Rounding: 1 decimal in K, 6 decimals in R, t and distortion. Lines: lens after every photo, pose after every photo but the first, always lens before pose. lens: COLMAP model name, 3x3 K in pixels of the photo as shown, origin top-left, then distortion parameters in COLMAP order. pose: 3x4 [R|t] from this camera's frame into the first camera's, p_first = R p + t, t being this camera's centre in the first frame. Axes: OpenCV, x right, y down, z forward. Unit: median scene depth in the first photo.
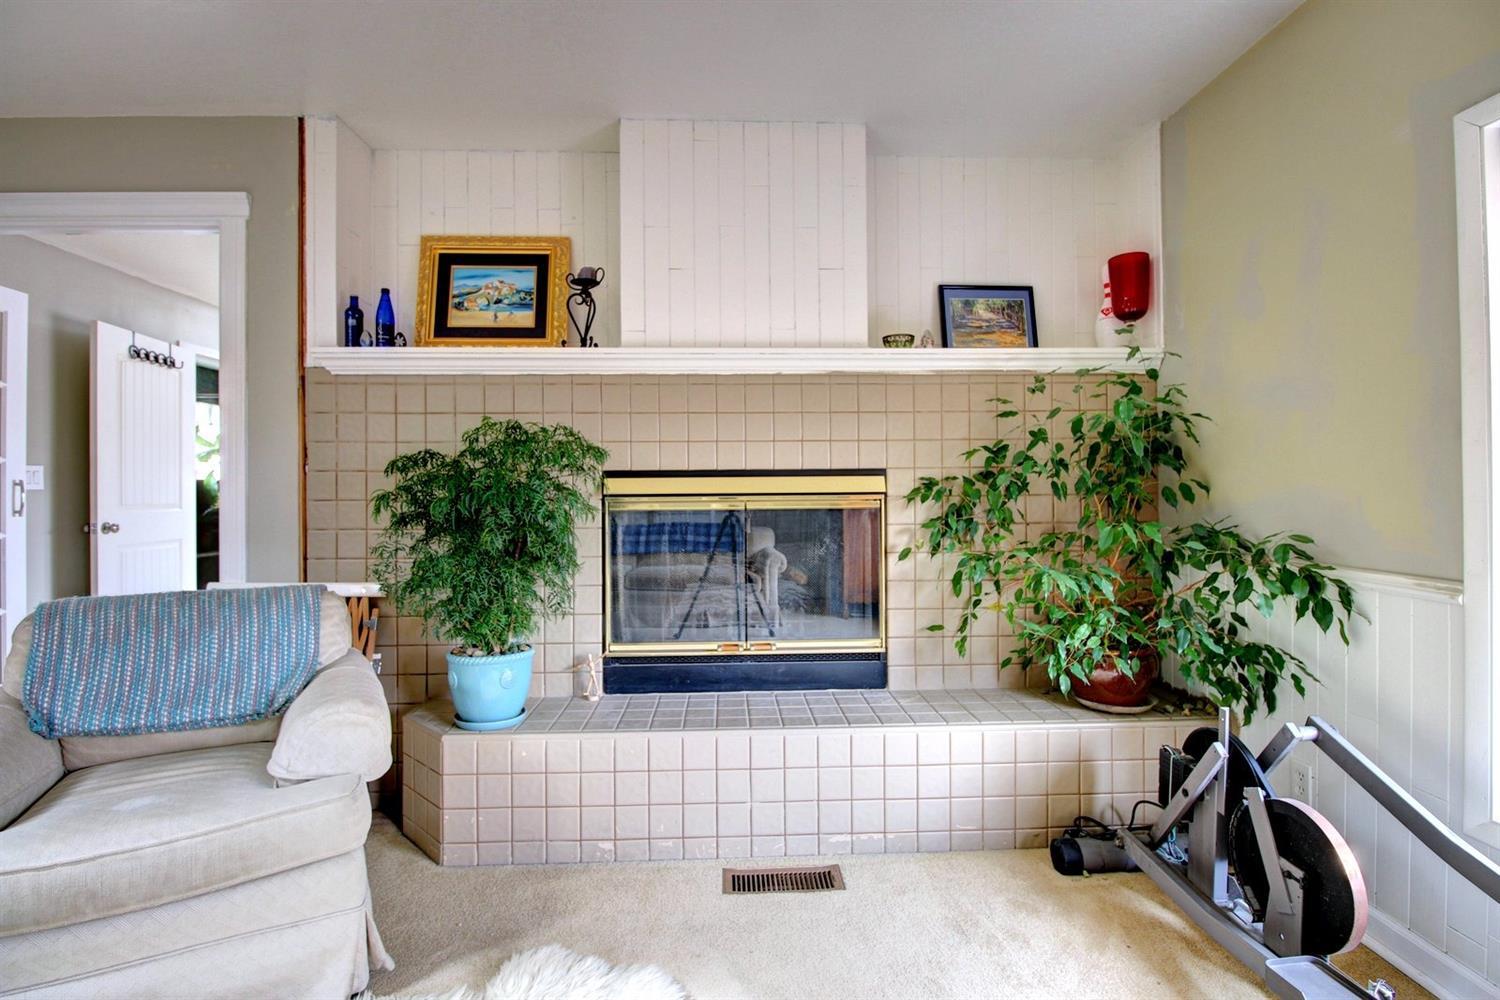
lens RADIAL K [[695.2, 0, 783.2], [0, 695.2, 487.9], [0, 0, 1]] dist [-0.004109, -0.009666]
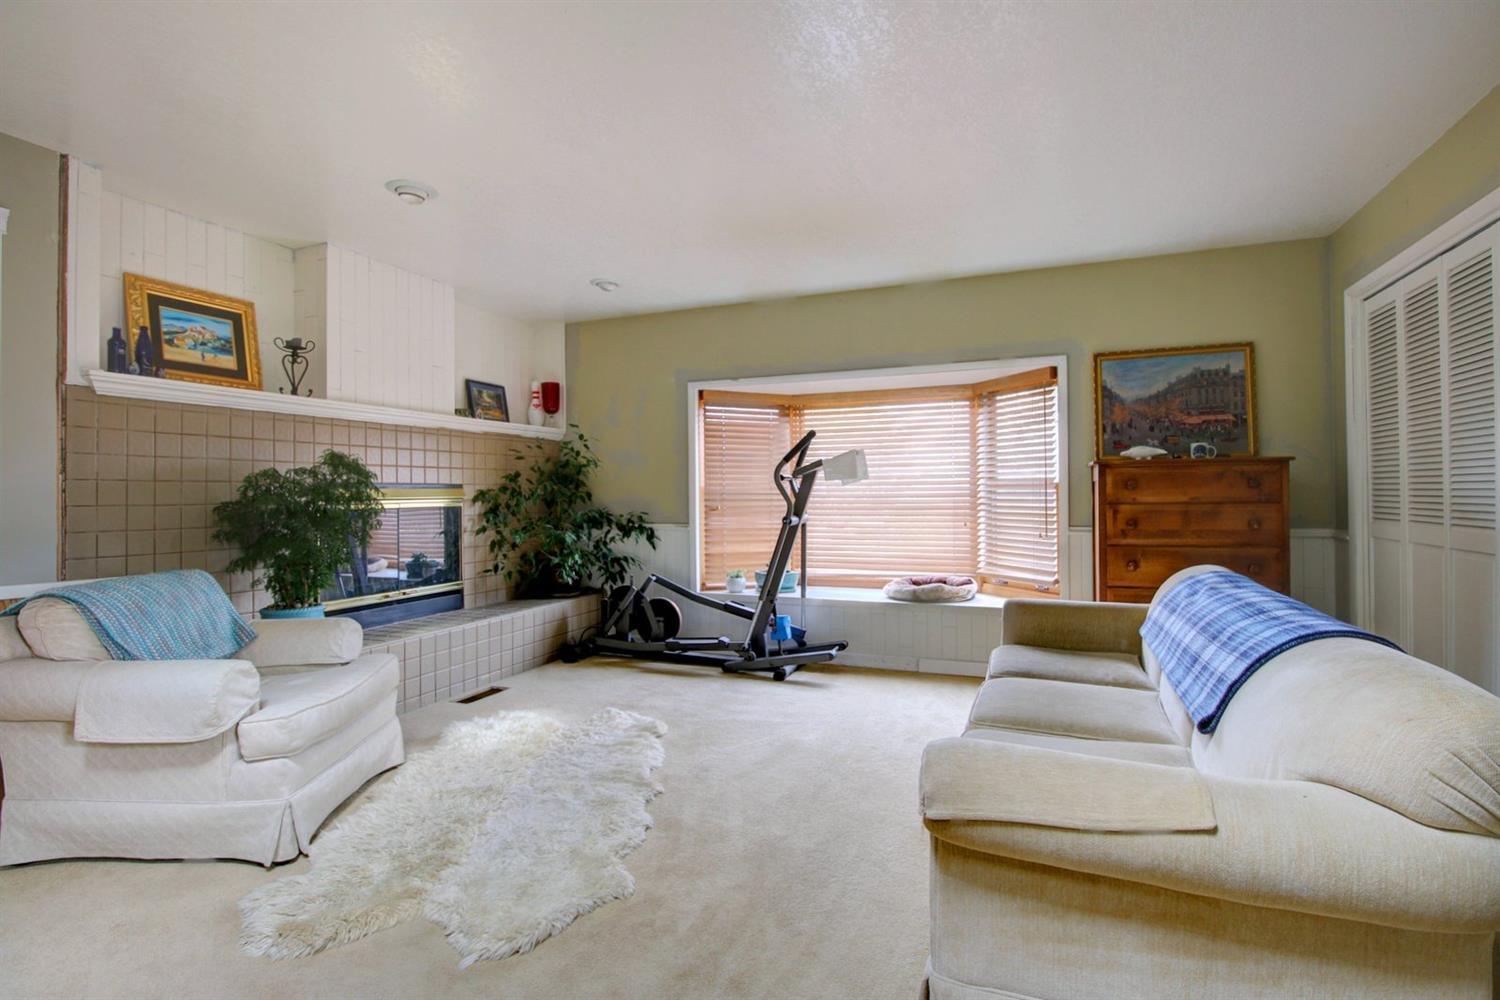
lens RADIAL K [[722.4, 0, 746.3], [0, 722.4, 496.0], [0, 0, 1]] dist [-0.005682, -0.006684]
pose [[0.423277, 0.000192, 0.906000, -1.209573], [0.002297, 0.999997, -0.001285, 0.005414], [-0.905998, 0.002625, 0.423275, -0.431611]]
